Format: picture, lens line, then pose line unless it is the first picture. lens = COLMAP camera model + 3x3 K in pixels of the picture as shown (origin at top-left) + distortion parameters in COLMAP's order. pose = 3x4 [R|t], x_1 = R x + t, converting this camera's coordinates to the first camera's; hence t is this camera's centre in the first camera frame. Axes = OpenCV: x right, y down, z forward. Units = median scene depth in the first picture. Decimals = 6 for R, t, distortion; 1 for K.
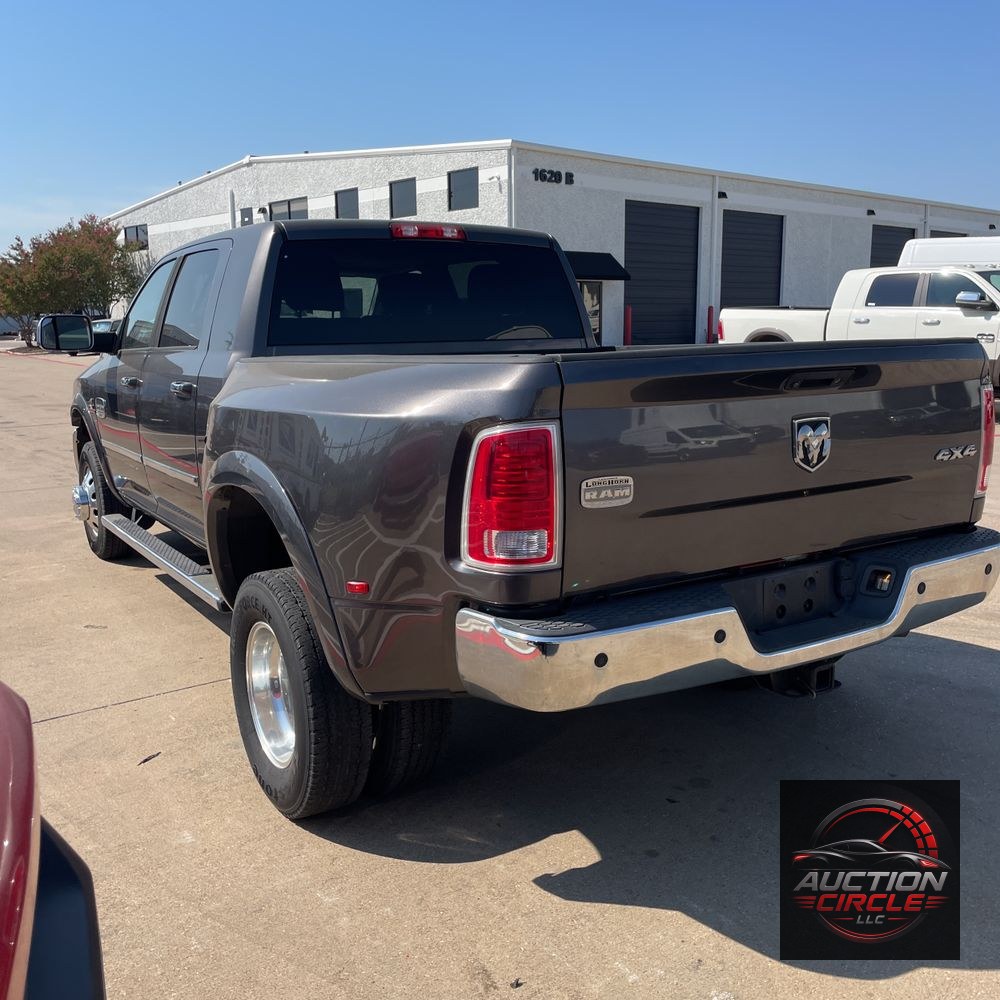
lens RADIAL K [[1009.1, 0, 500.0], [0, 1009.1, 500.0], [0, 0, 1]] dist [0.094932, -0.134519]
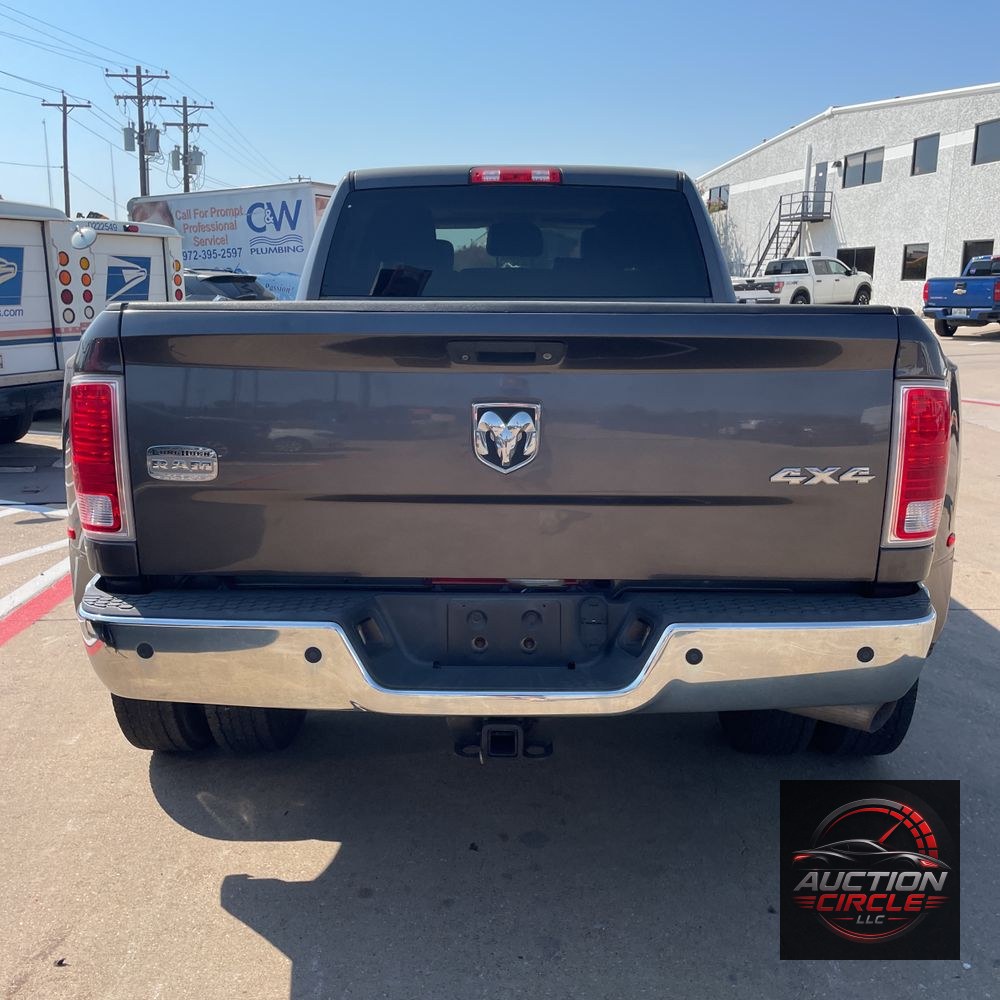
lens RADIAL K [[1009.1, 0, 500.0], [0, 1009.1, 500.0], [0, 0, 1]] dist [0.094932, -0.134519]
pose [[0.841892, 0.131022, -0.523499, 0.469708], [-0.111395, 0.991379, 0.068977, -0.039923], [0.528024, 0.000244, 0.849230, 0.234022]]
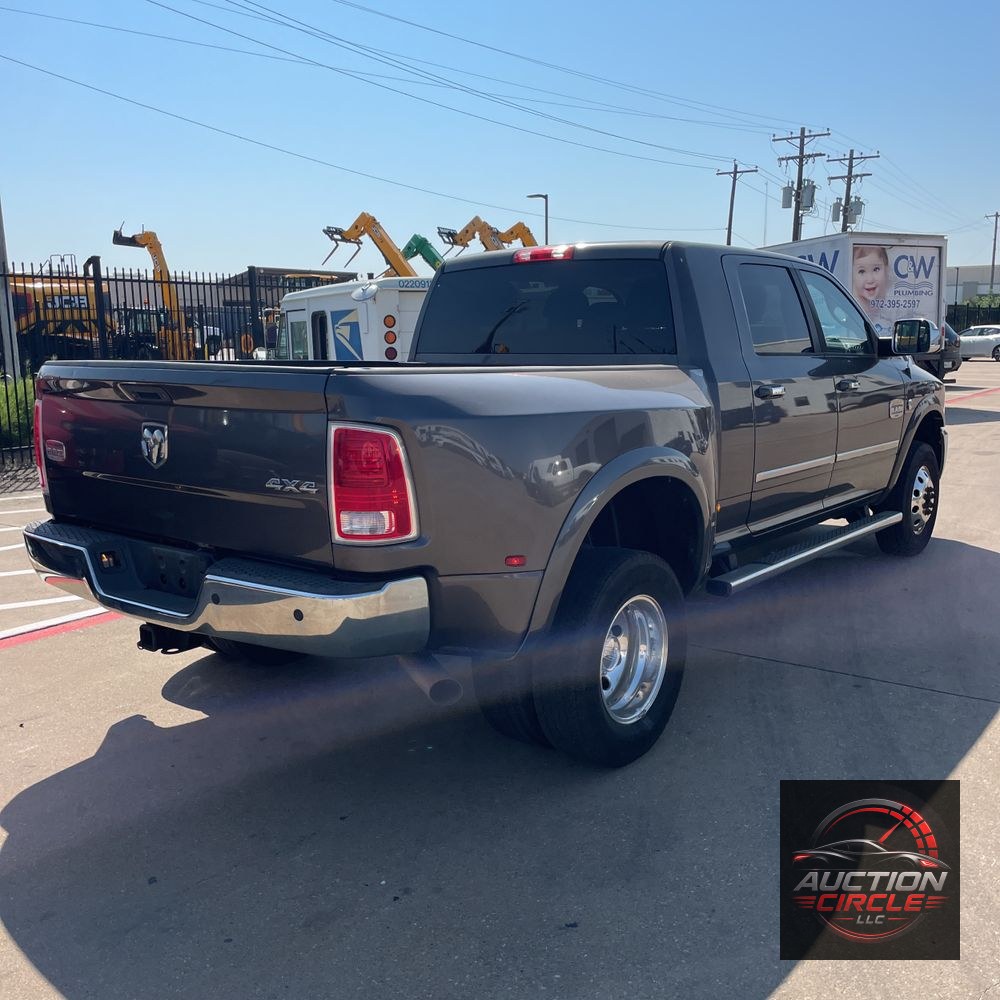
lens RADIAL K [[1009.1, 0, 500.0], [0, 1009.1, 500.0], [0, 0, 1]] dist [0.094932, -0.134519]
pose [[0.334776, 0.167268, -0.927333, 1.059818], [-0.161657, 0.979723, 0.118359, -0.134597], [0.928327, 0.110287, 0.355028, 0.636238]]
